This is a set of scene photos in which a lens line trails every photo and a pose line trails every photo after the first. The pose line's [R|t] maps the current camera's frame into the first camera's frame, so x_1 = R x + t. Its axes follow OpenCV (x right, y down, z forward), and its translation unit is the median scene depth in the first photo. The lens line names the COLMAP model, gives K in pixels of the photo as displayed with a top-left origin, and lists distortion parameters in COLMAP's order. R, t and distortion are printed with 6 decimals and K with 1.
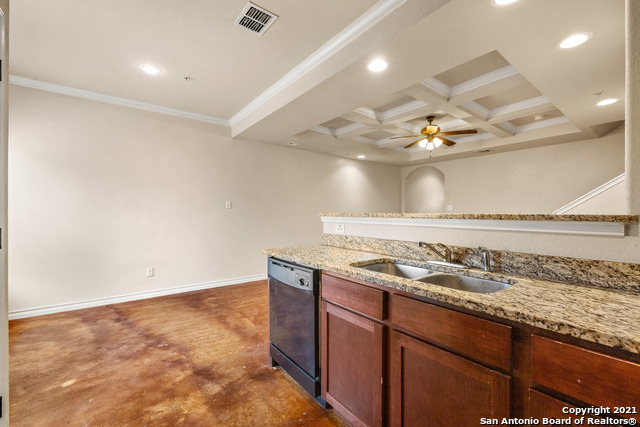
lens RADIAL K [[269.1, 0, 320.1], [0, 269.1, 213.8], [0, 0, 1]] dist [0.002750, 0.000063]
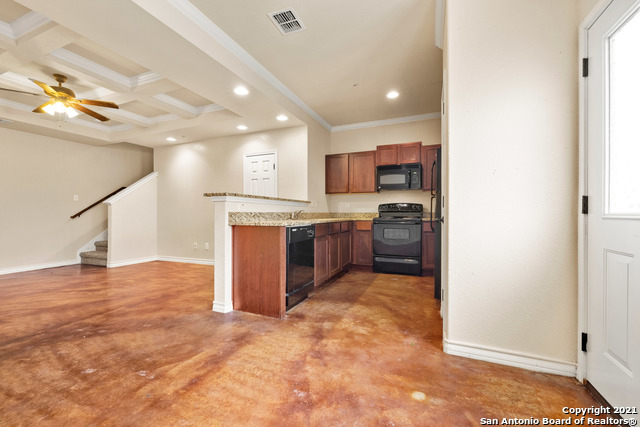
lens RADIAL K [[269.1, 0, 317.3], [0, 269.1, 215.1], [0, 0, 1]] dist [0.002750, 0.000063]
pose [[-0.490292, -0.000516, 0.871558, -1.362258], [0.003149, 0.999992, 0.002364, 0.104087], [-0.871552, 0.003904, -0.490287, 1.518707]]
